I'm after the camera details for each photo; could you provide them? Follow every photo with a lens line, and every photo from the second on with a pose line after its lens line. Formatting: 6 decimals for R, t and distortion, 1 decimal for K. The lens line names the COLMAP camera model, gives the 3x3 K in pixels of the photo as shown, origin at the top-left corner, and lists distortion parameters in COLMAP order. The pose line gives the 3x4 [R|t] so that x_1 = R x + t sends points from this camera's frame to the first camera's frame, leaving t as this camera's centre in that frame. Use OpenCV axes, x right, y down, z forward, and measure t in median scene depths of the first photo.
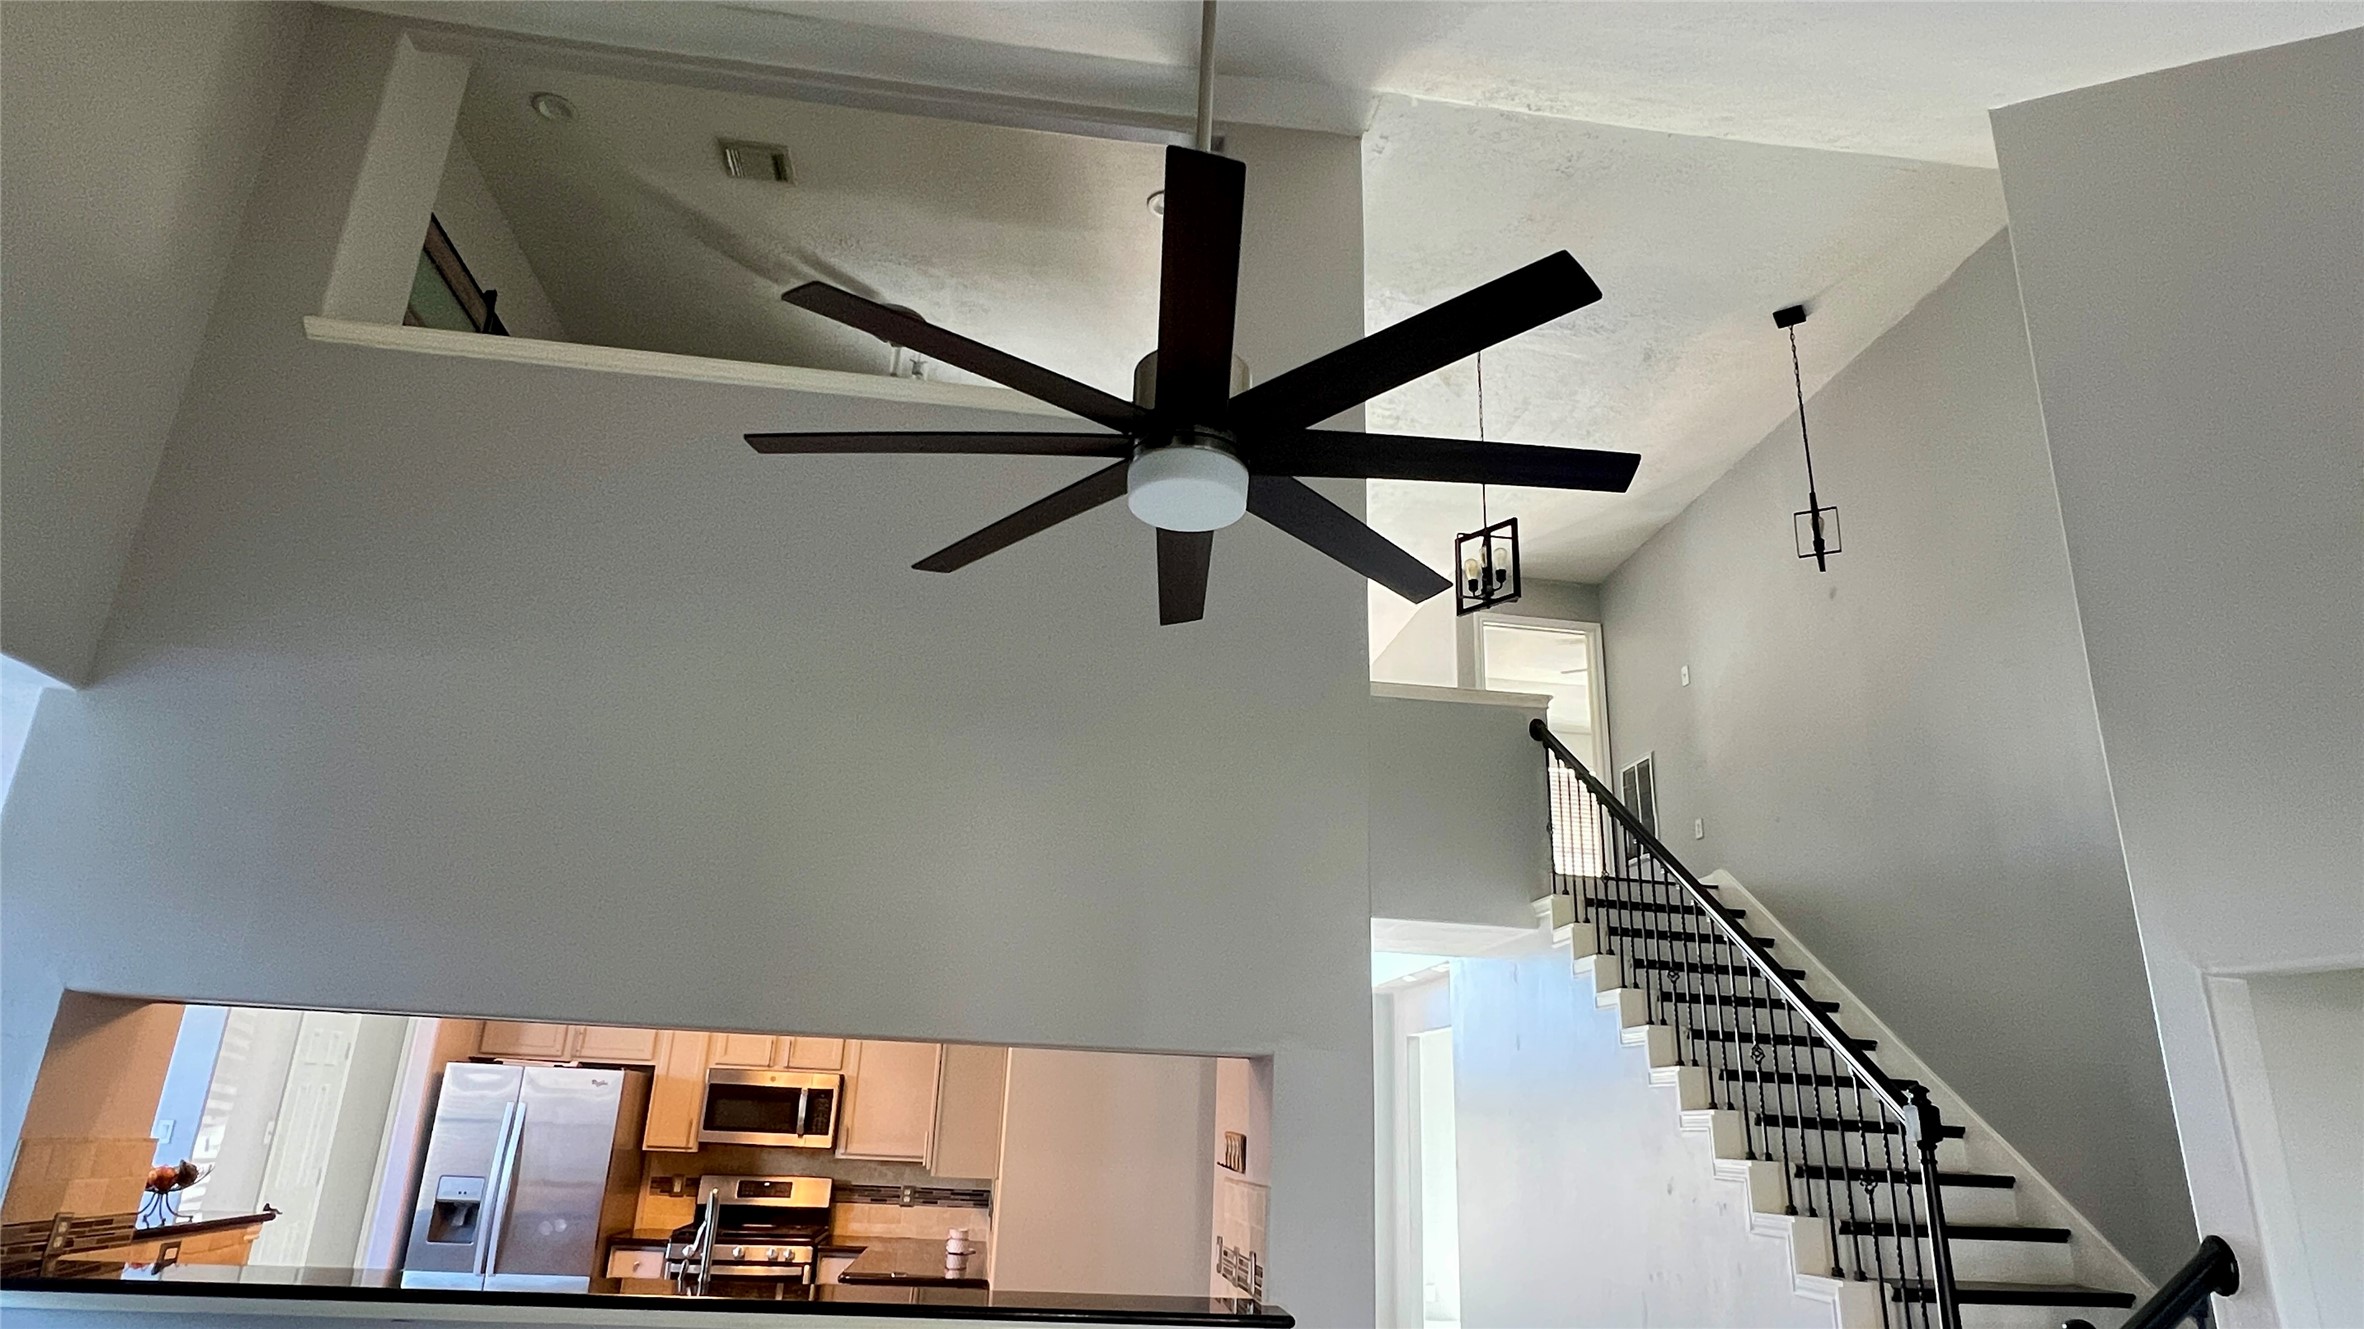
lens RADIAL K [[1341.3, 0, 1183.9], [0, 1341.3, 663.1], [0, 0, 1]] dist [-0.001288, -0.000808]
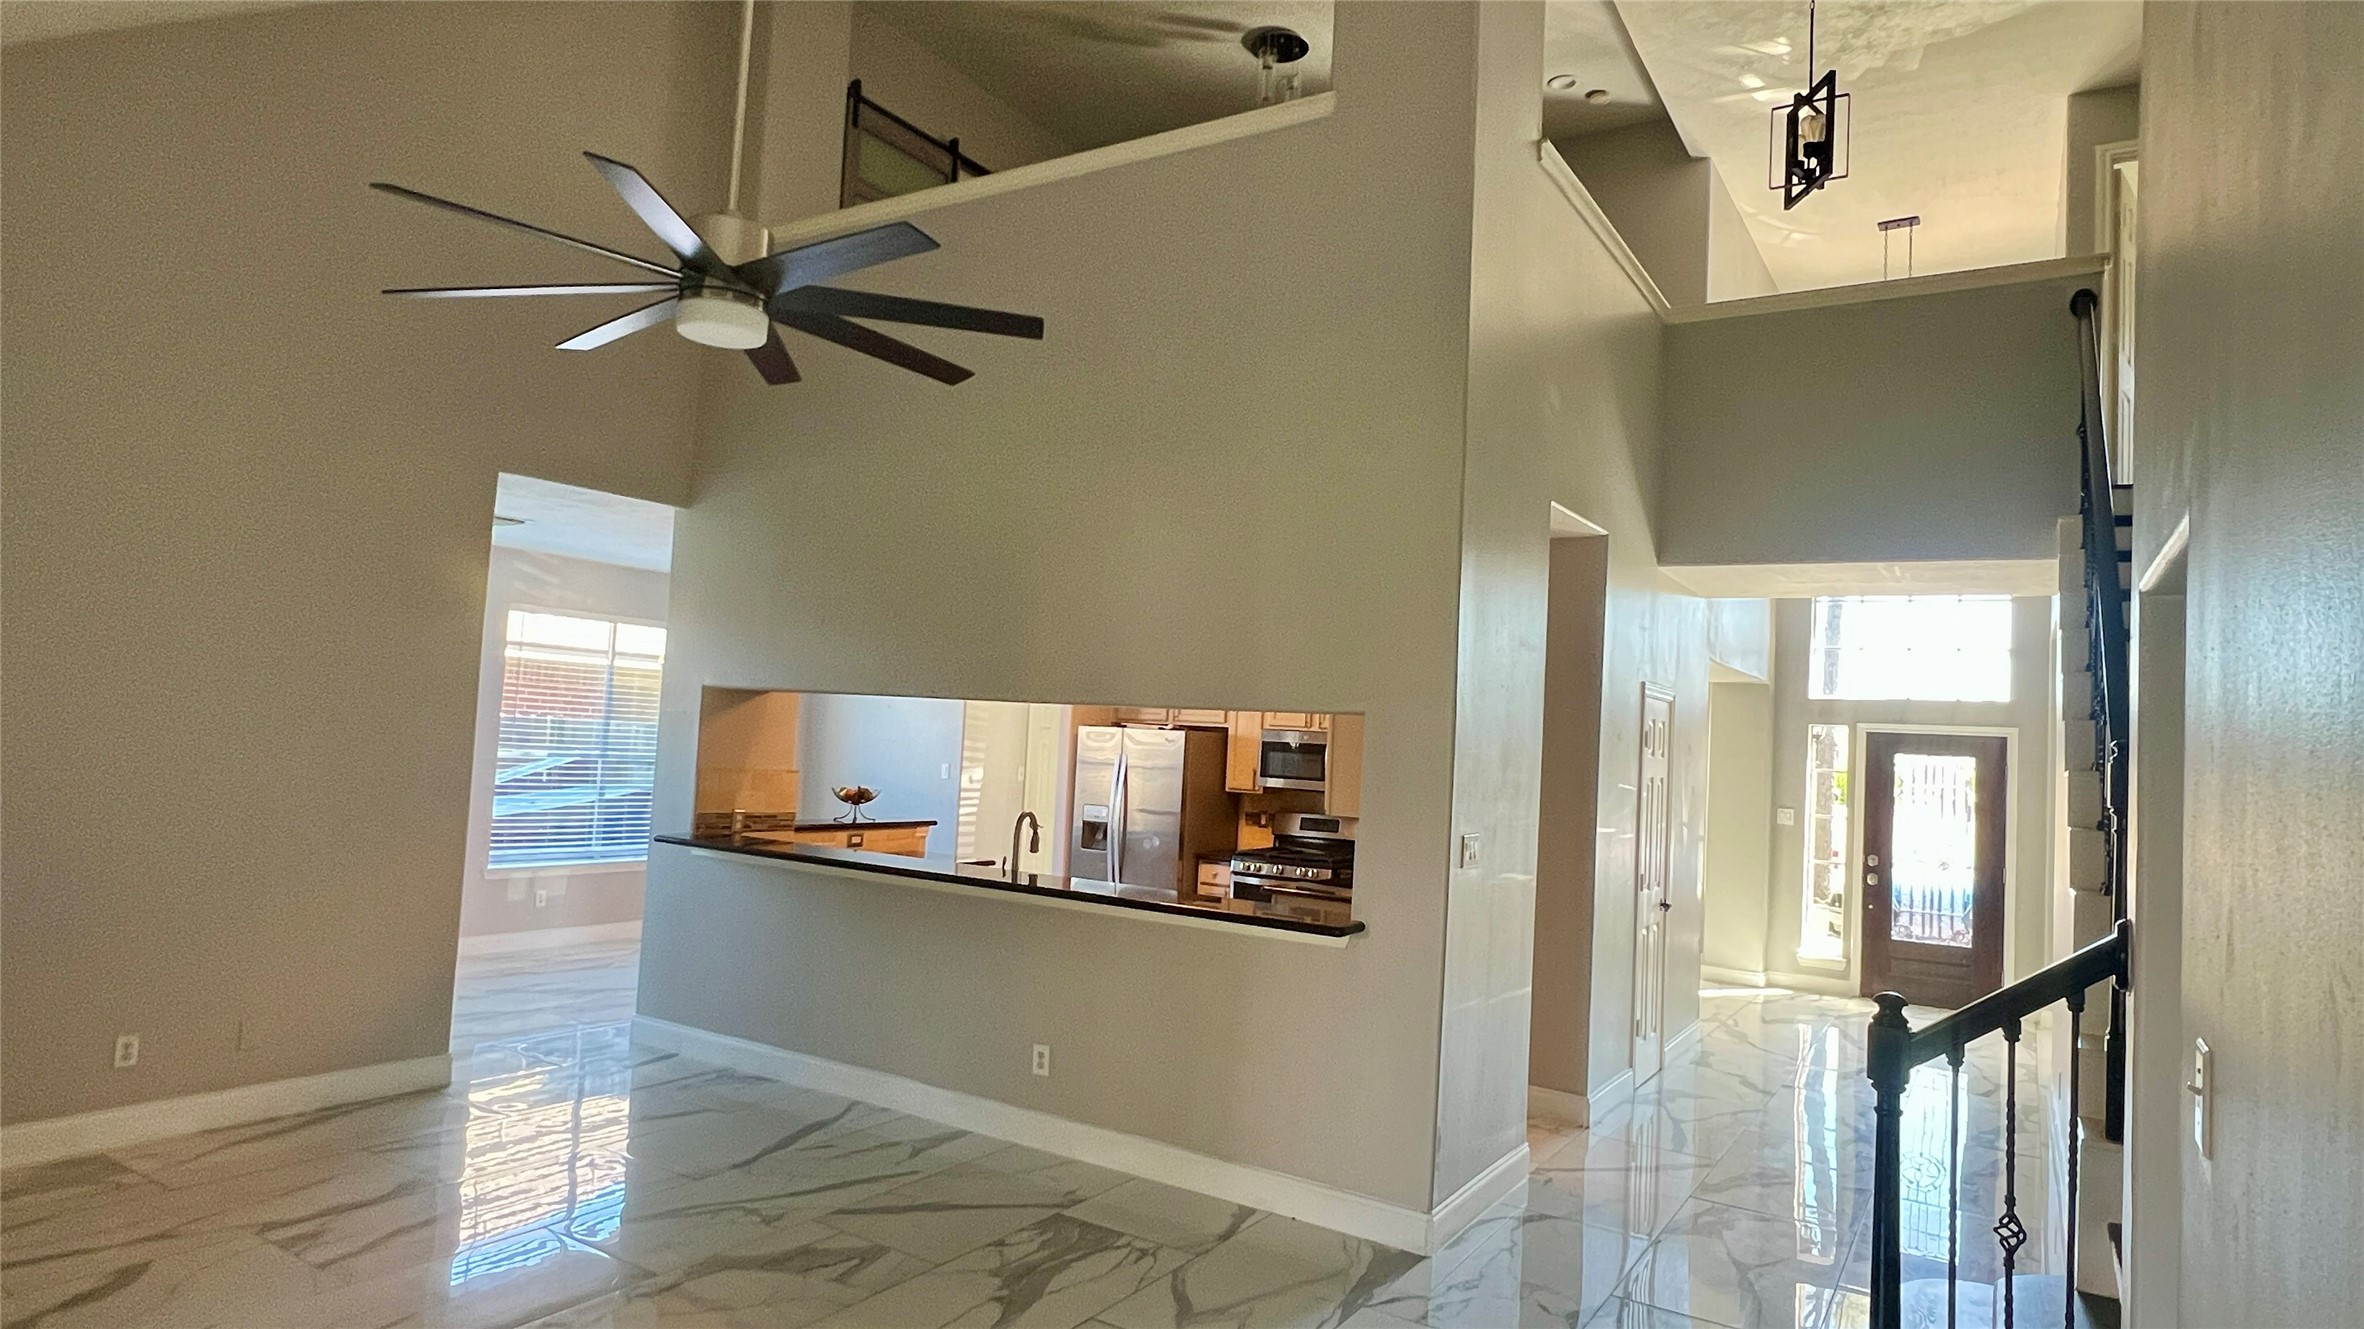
lens RADIAL K [[1341.3, 0, 1181.7], [0, 1341.3, 655.2], [0, 0, 1]] dist [-0.001288, -0.000808]
pose [[0.760251, -0.039236, -0.648444, 0.416821], [0.189930, 0.967985, 0.164107, 0.023130], [0.621245, -0.247922, 0.743364, 0.065328]]
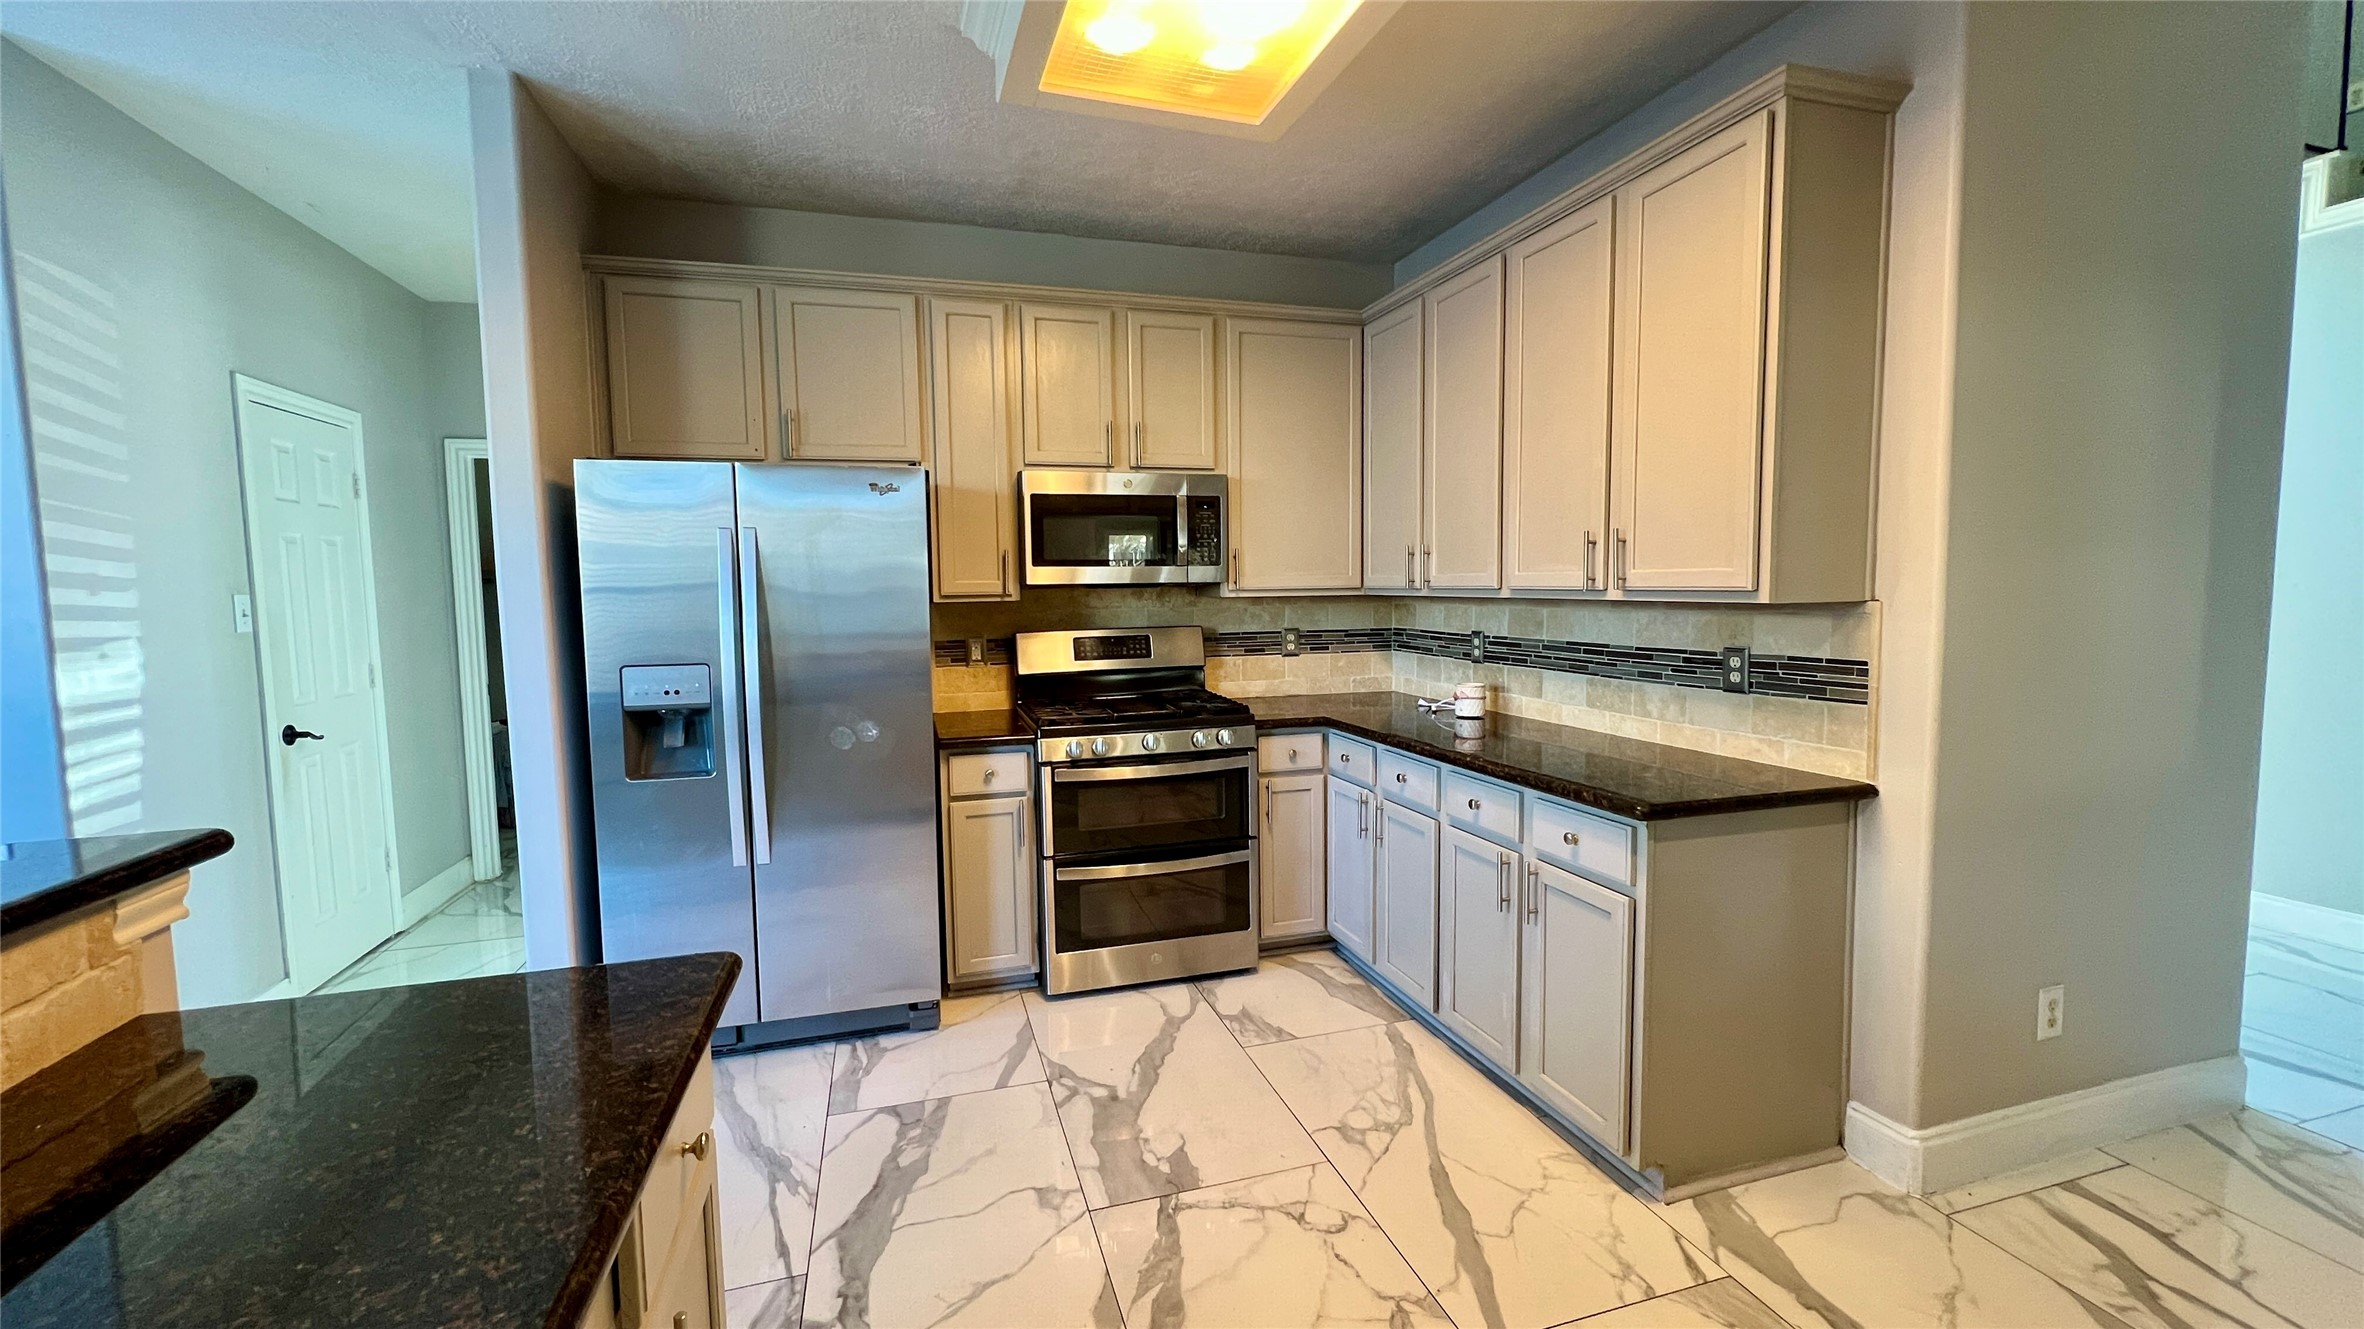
lens RADIAL K [[949.3, 0, 1179.6], [0, 949.3, 666.1], [0, 0, 1]] dist [-0.003054, -0.000413]
pose [[0.985023, -0.068231, 0.158347, -0.385163], [-0.002808, 0.911901, 0.410401, 0.222756], [-0.172399, -0.404699, 0.898052, 0.609347]]
